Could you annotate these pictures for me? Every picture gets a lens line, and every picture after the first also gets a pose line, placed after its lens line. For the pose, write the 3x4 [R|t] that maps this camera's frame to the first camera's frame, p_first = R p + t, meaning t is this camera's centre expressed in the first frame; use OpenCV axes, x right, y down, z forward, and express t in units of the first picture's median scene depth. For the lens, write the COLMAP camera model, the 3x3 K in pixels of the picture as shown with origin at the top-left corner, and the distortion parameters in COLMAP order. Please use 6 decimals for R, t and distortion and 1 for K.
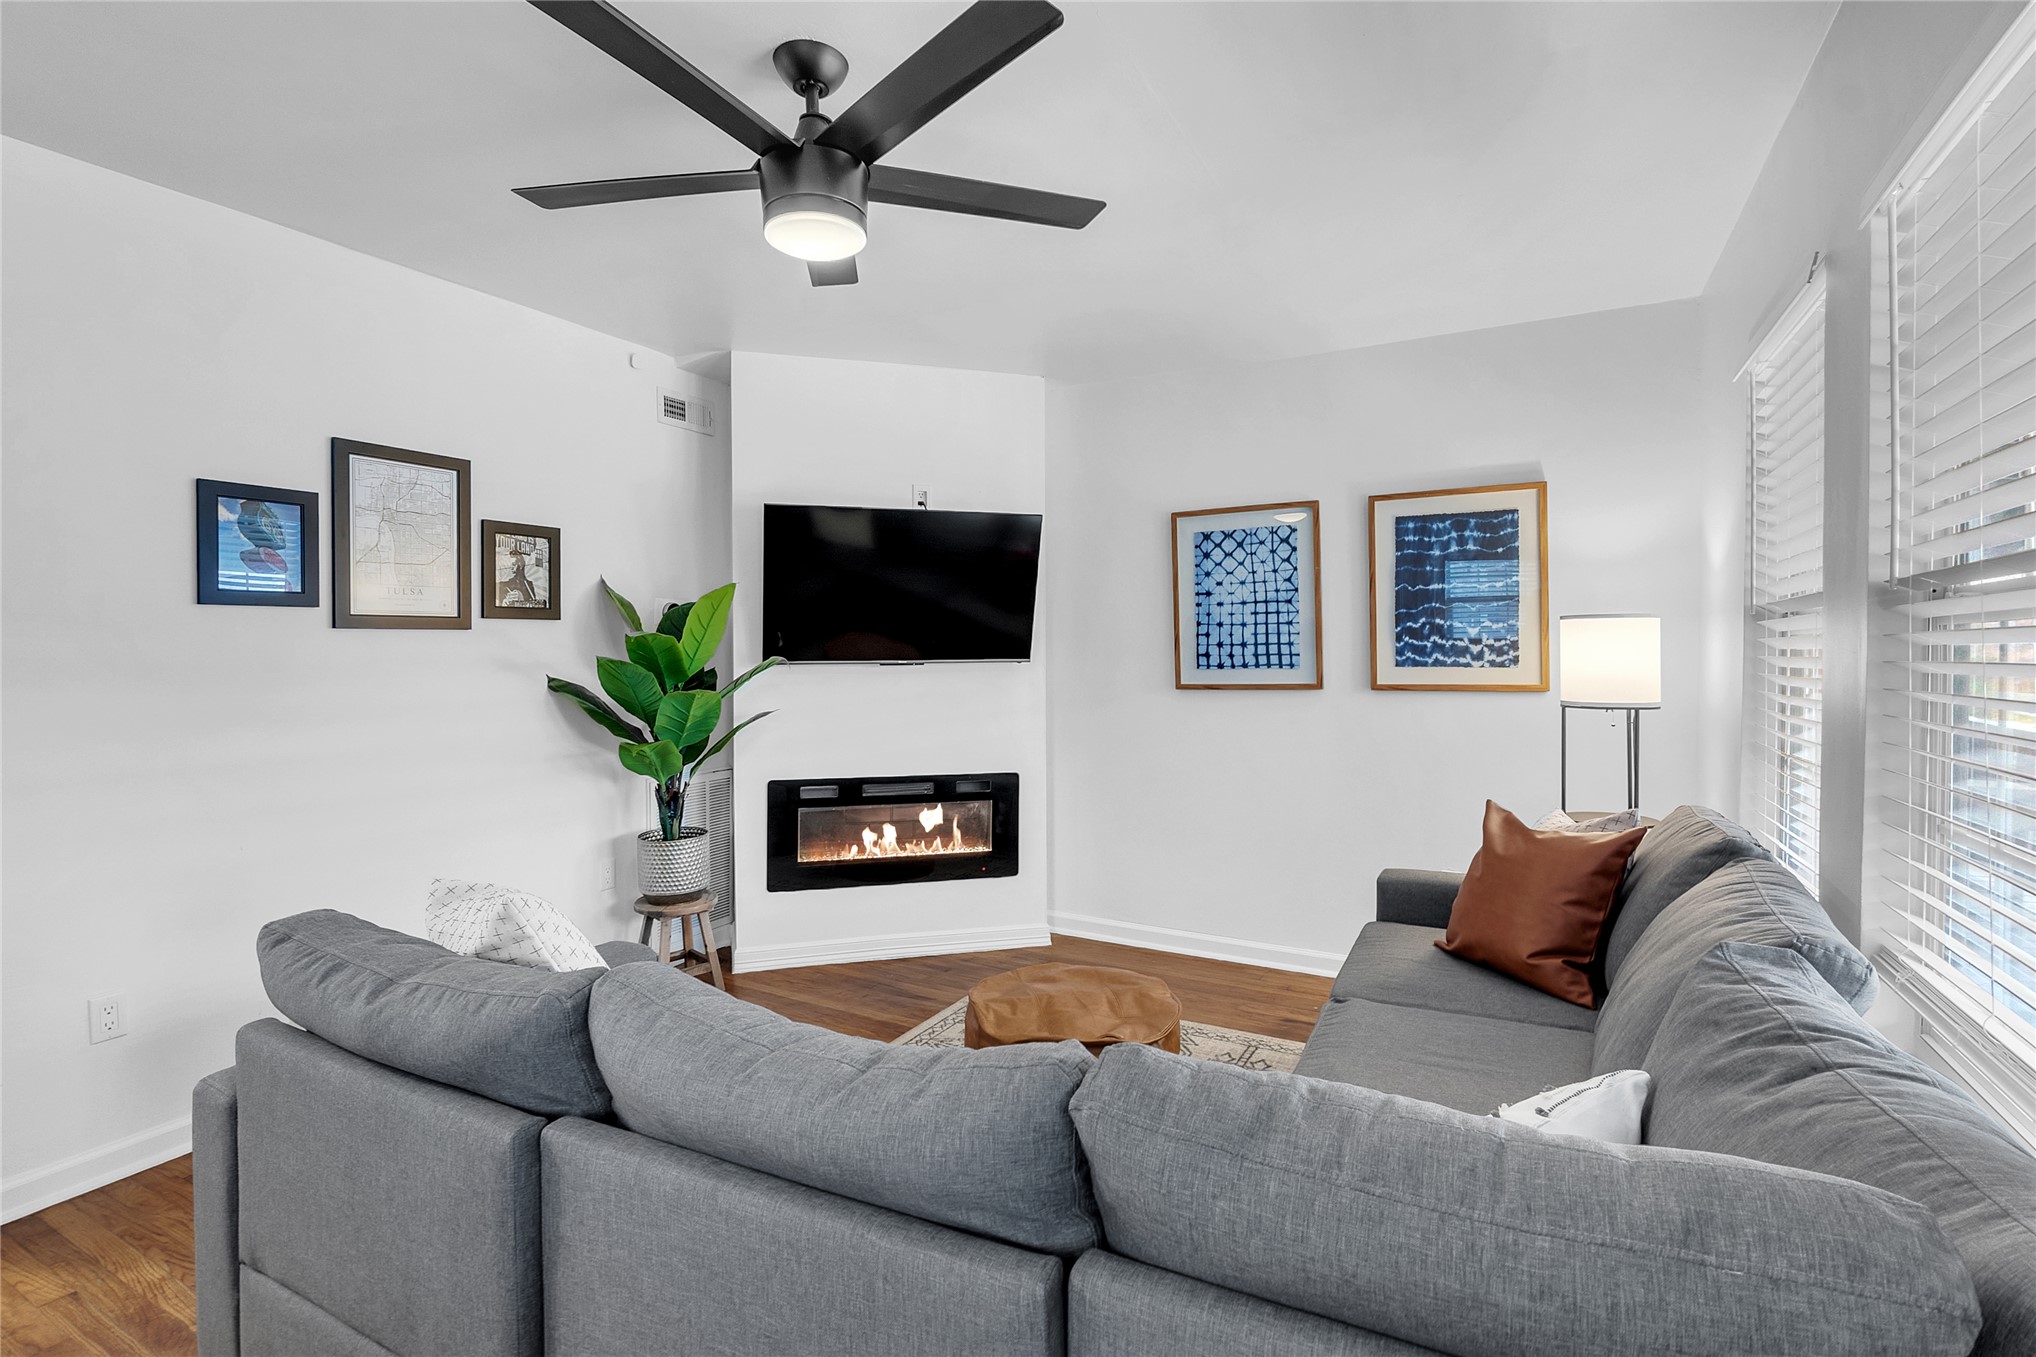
lens RADIAL K [[927.4, 0, 1019.9], [0, 927.4, 647.7], [0, 0, 1]] dist [-0.004486, 0.000093]
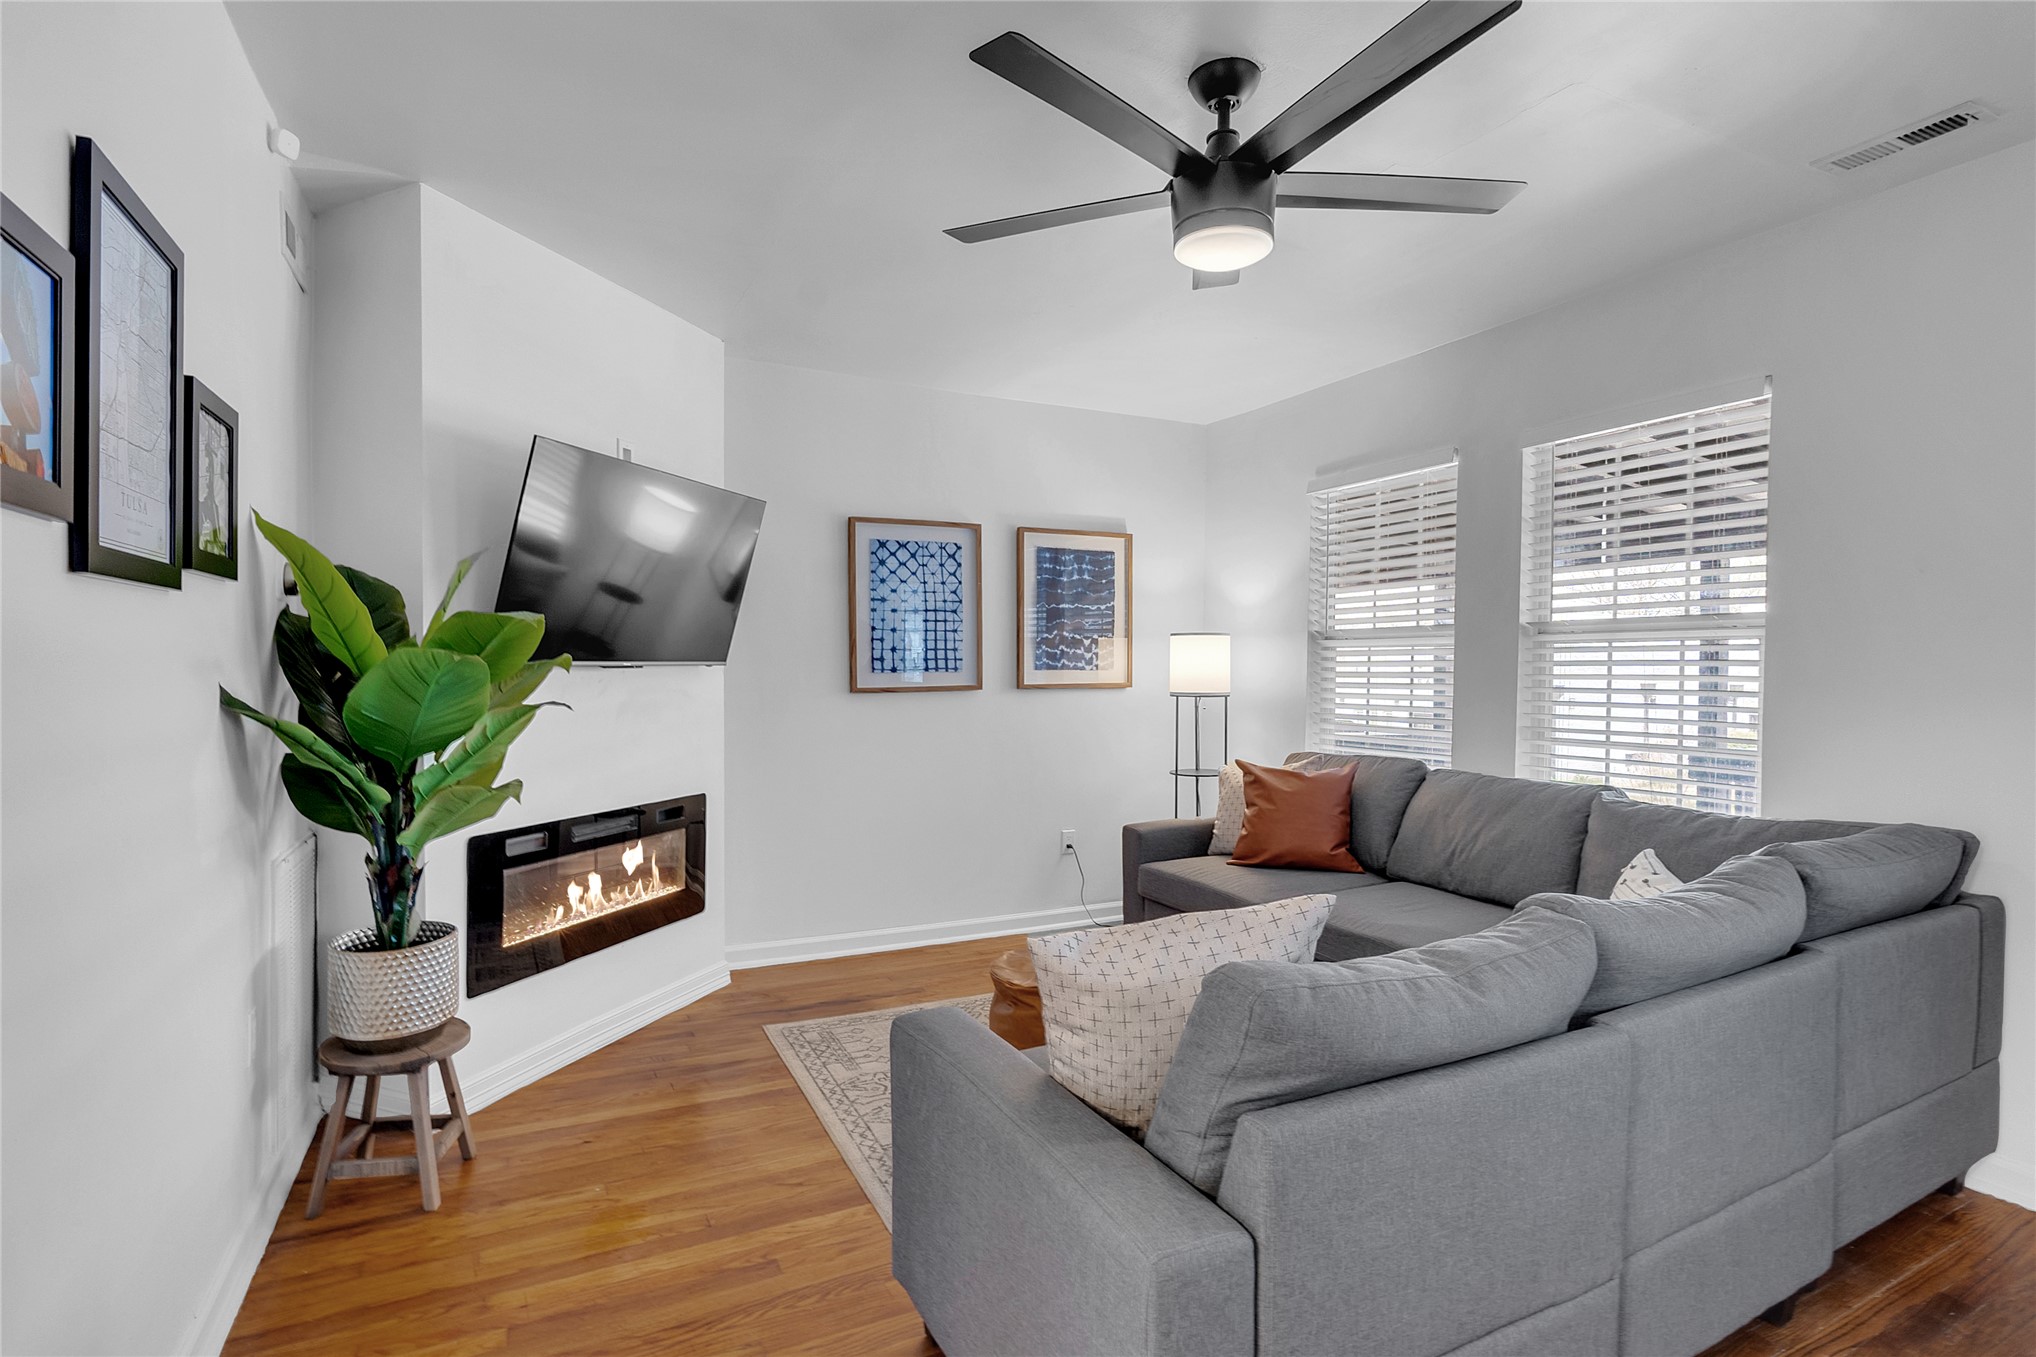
lens RADIAL K [[943.0, 0, 1028.8], [0, 943.0, 671.2], [0, 0, 1]] dist [-0.010153, 0.001139]
pose [[0.597541, 0.000455, 0.801838, -0.562130], [-0.008089, 0.999952, 0.005461, 0.014721], [-0.801798, -0.009749, 0.597516, 0.251123]]
